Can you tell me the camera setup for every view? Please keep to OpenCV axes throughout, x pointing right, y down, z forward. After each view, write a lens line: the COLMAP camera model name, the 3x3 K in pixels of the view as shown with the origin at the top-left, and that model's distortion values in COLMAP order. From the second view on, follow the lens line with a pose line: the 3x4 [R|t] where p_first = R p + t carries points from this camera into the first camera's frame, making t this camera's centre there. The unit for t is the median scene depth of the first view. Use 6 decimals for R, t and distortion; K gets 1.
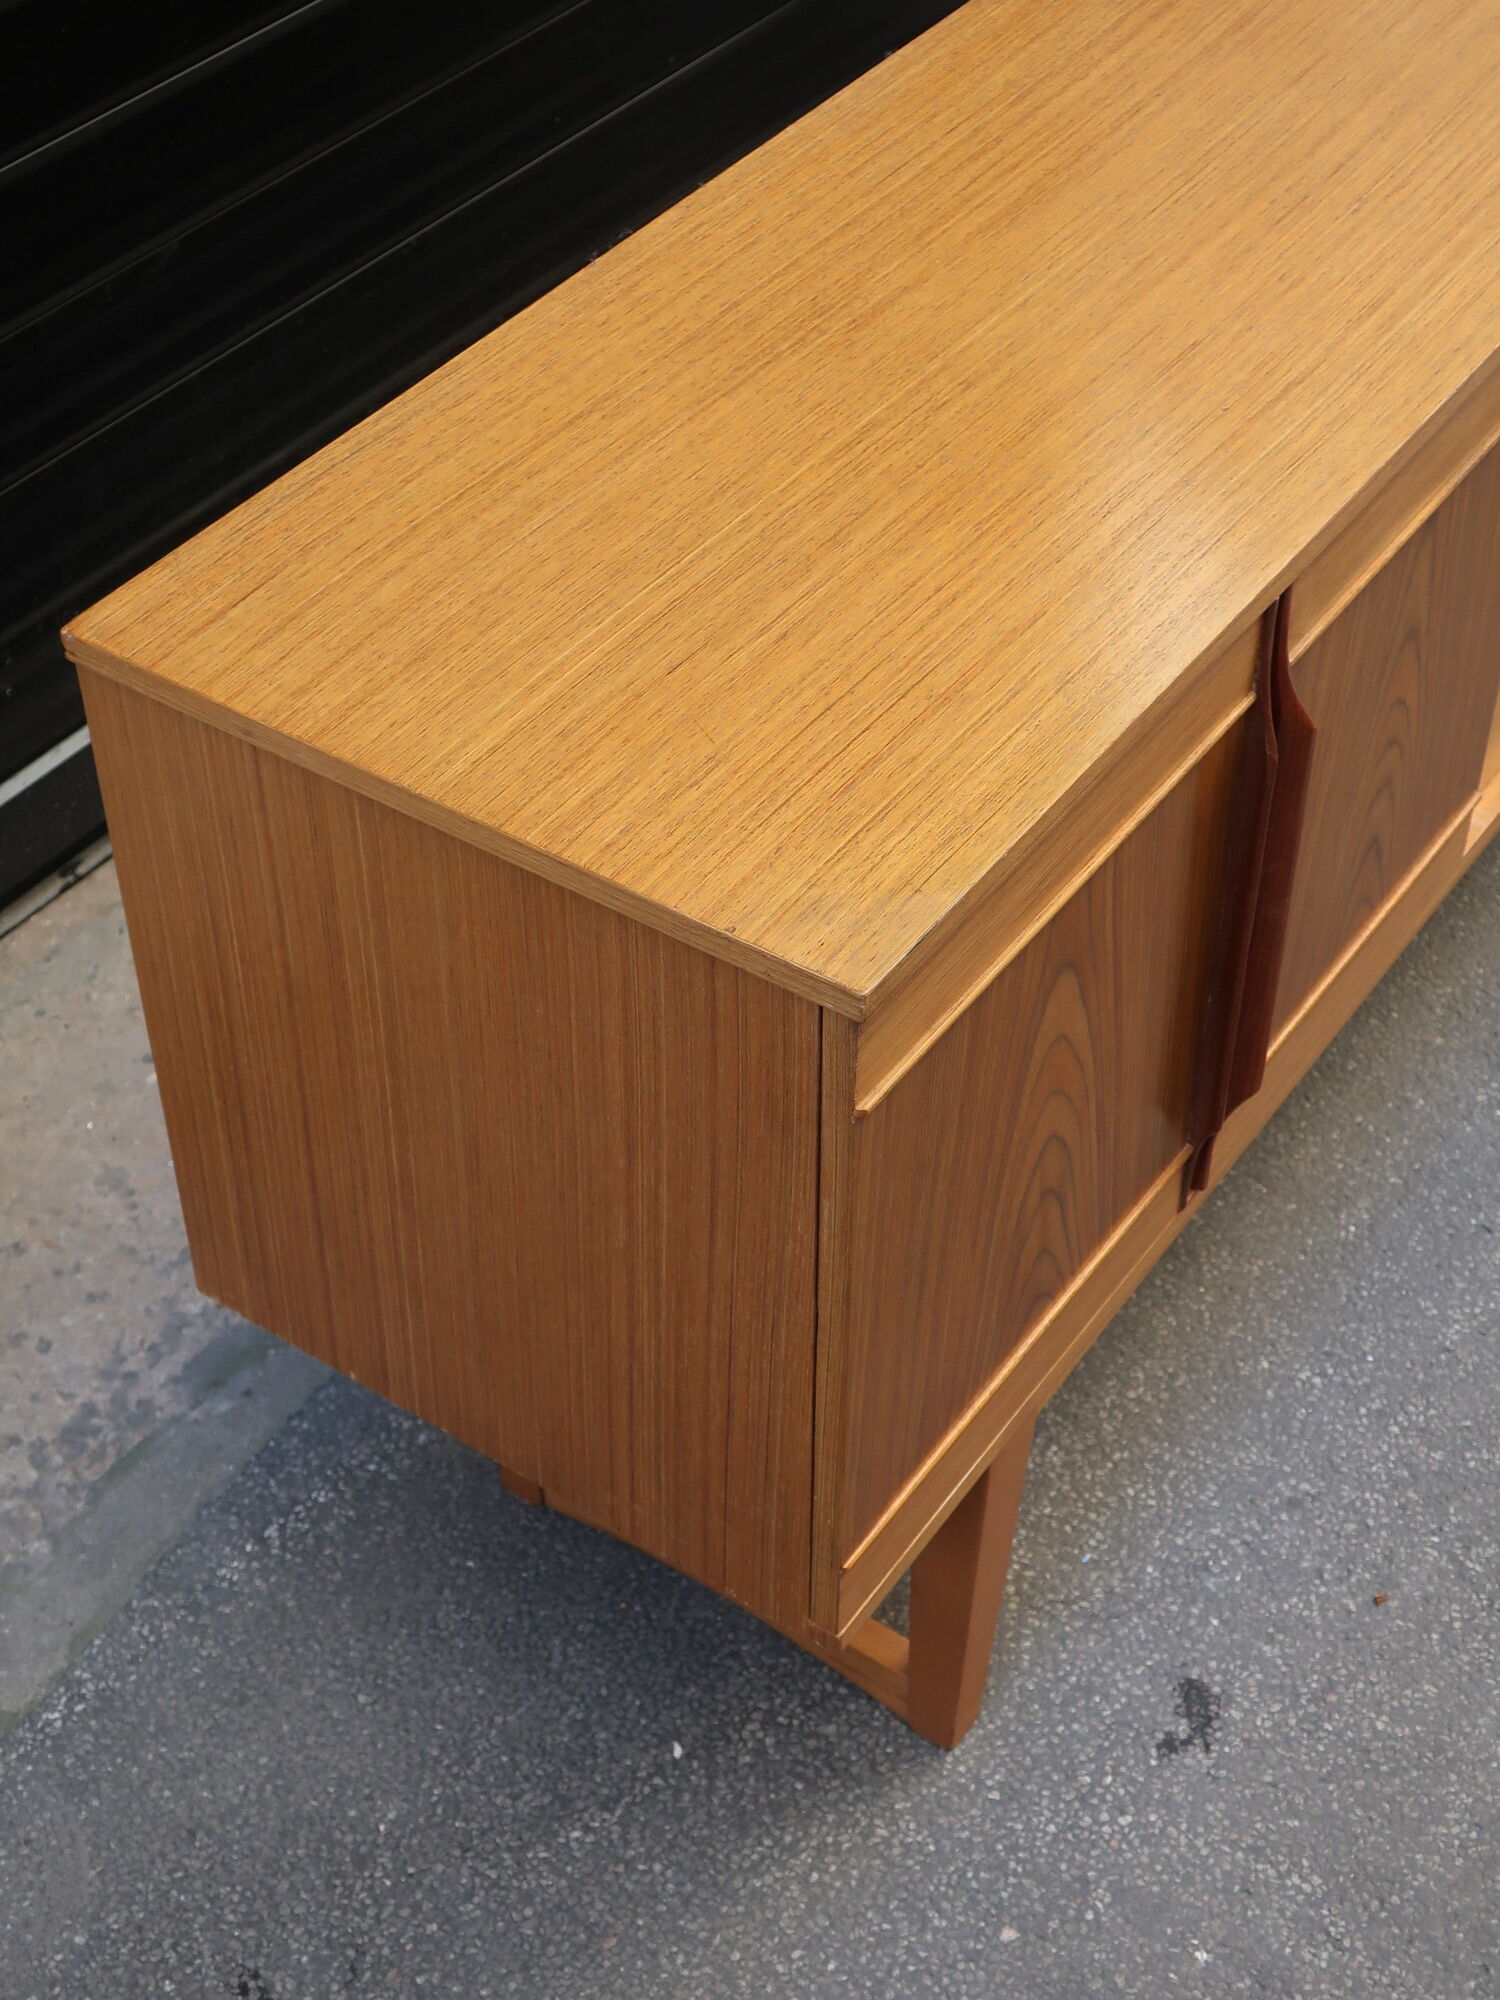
lens RADIAL K [[2923.2, 0, 750.0], [0, 2923.2, 1000.0], [0, 0, 1]] dist [0.002252, -0.046072]
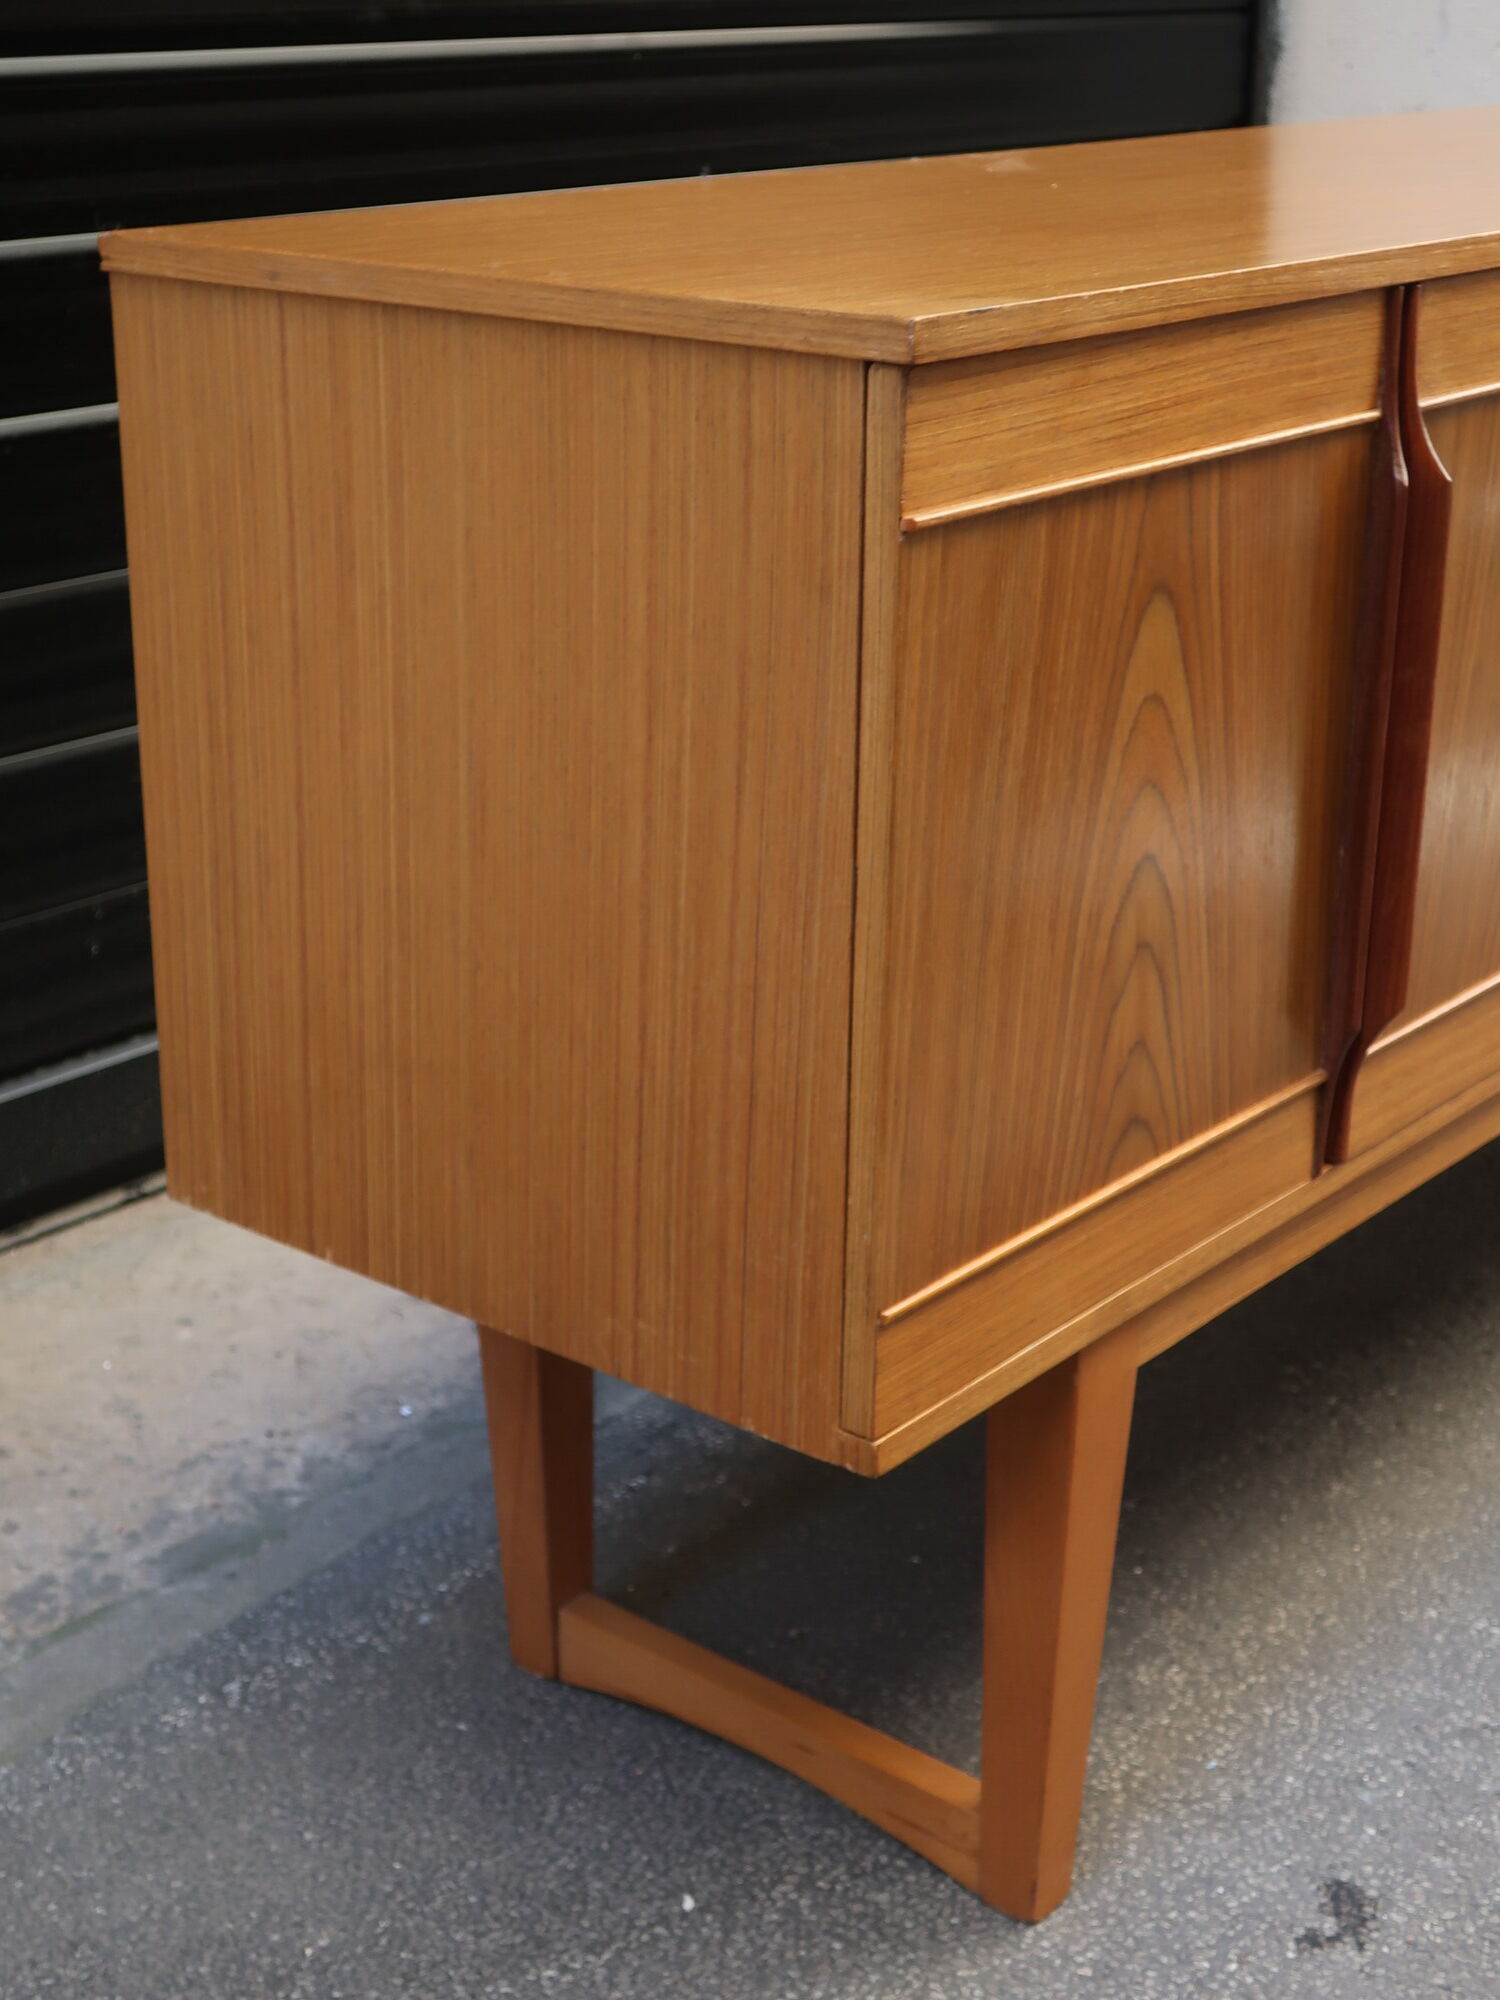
lens RADIAL K [[2923.2, 0, 750.0], [0, 2923.2, 1000.0], [0, 0, 1]] dist [0.002252, -0.046072]
pose [[0.996464, 0.041727, -0.072929, 0.039414], [-0.066372, 0.923141, -0.378688, 0.326834], [0.051522, 0.382189, 0.922647, 0.169400]]
